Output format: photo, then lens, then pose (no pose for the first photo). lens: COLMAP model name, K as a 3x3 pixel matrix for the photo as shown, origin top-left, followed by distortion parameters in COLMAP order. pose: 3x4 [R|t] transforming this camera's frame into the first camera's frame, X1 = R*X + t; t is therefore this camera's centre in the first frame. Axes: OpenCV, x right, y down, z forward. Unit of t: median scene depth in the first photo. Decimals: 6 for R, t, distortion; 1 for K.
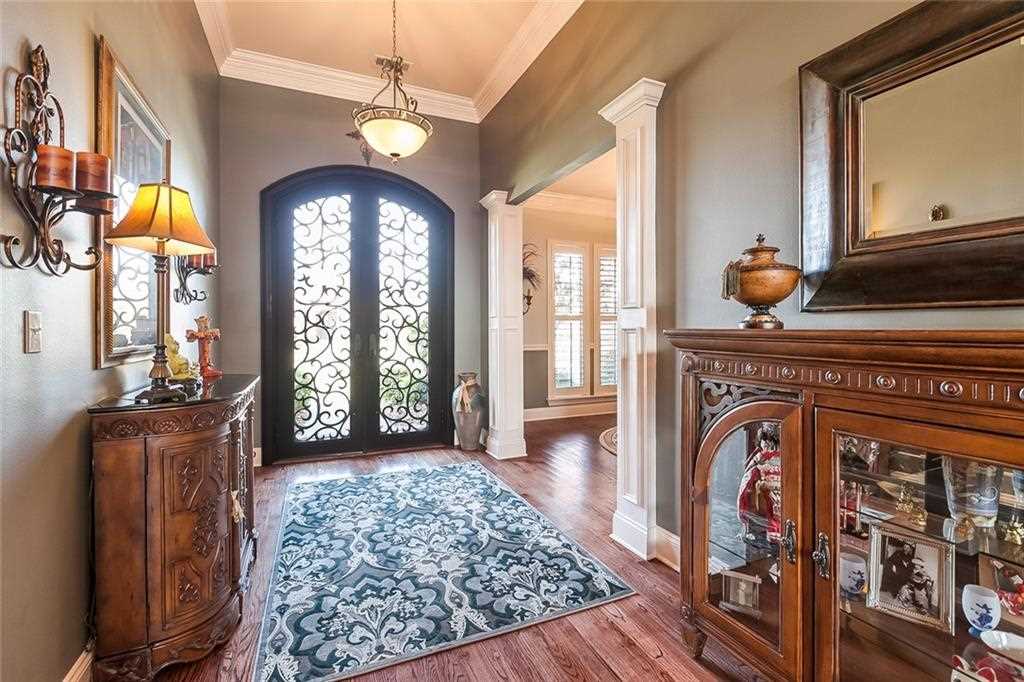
lens RADIAL K [[458.7, 0, 513.1], [0, 458.7, 336.2], [0, 0, 1]] dist [-0.008603, -0.000805]
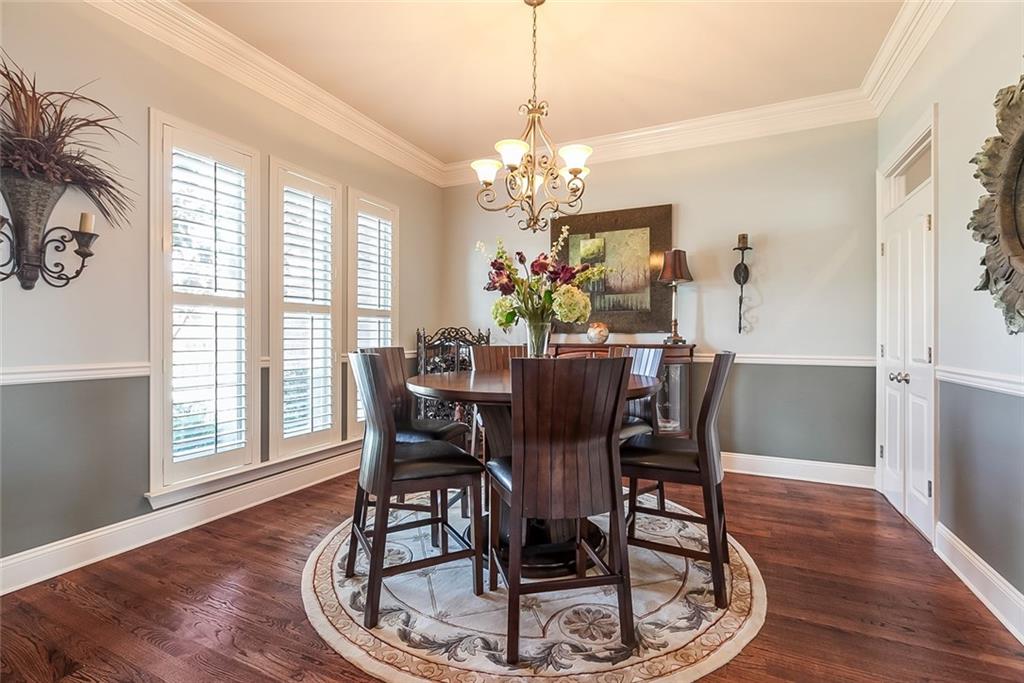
lens RADIAL K [[458.7, 0, 514.6], [0, 458.7, 341.1], [0, 0, 1]] dist [-0.008603, -0.000805]
pose [[0.753773, 0.003982, 0.657123, 0.050574], [-0.001839, 0.999991, -0.003951, 0.000760], [-0.657132, 0.001770, 0.753773, 0.452726]]
